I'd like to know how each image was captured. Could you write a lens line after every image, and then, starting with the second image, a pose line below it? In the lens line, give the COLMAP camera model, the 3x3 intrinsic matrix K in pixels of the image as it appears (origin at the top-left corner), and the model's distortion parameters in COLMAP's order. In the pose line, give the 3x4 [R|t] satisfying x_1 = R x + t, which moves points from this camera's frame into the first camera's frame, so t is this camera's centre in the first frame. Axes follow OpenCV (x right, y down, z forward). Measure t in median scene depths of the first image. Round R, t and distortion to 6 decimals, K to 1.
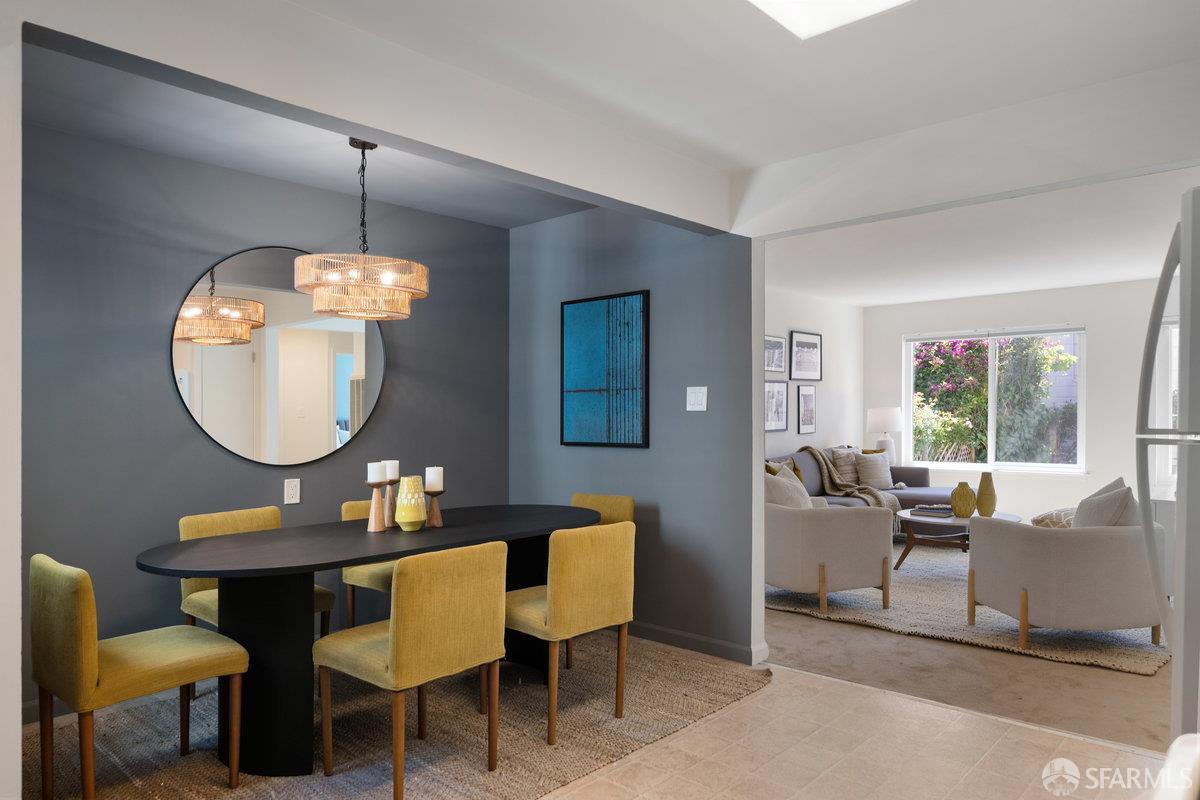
lens RADIAL K [[778.5, 0, 600.3], [0, 778.5, 412.9], [0, 0, 1]] dist [-0.000746, 0.000911]
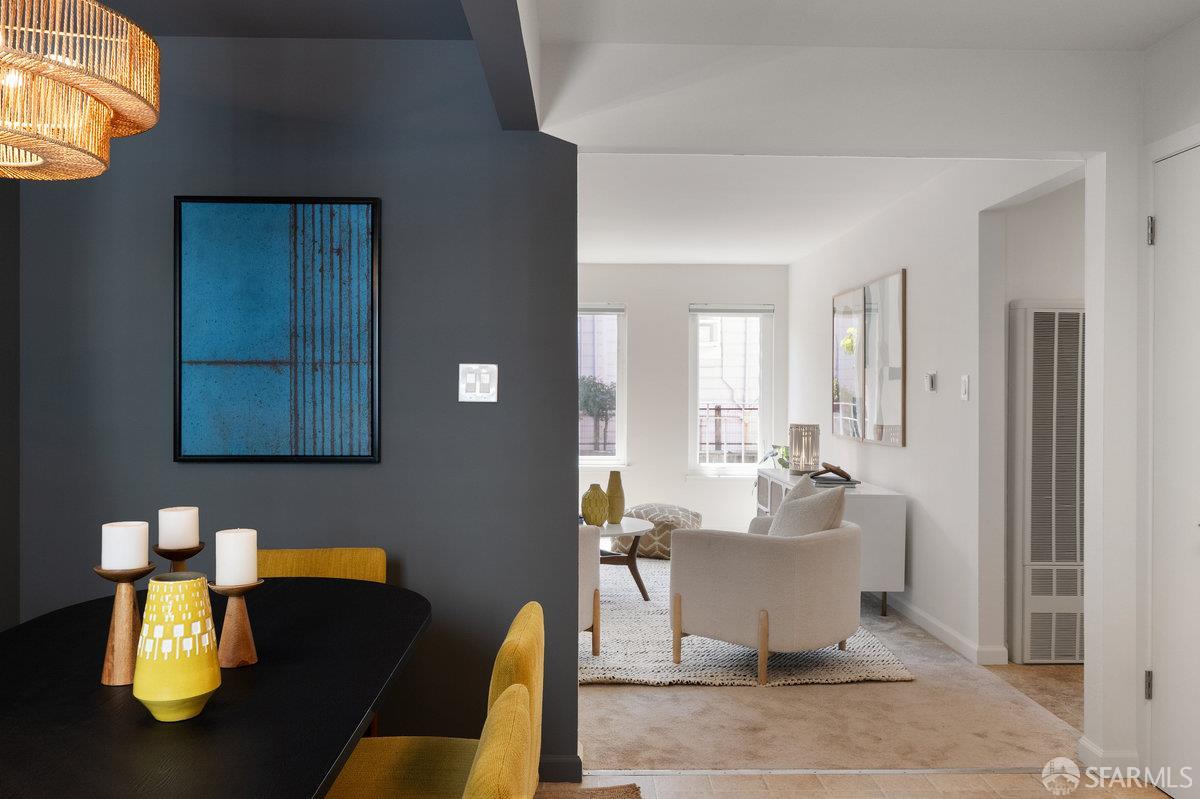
lens RADIAL K [[943.6, 0, 600.0], [0, 943.6, 399.5], [0, 0, 1]] dist [0.000577, 0.001025]
pose [[0.721449, 0.006097, 0.692441, -0.318195], [-0.010987, 0.999936, 0.002643, -0.007095], [-0.692381, -0.009515, 0.721469, 0.356669]]
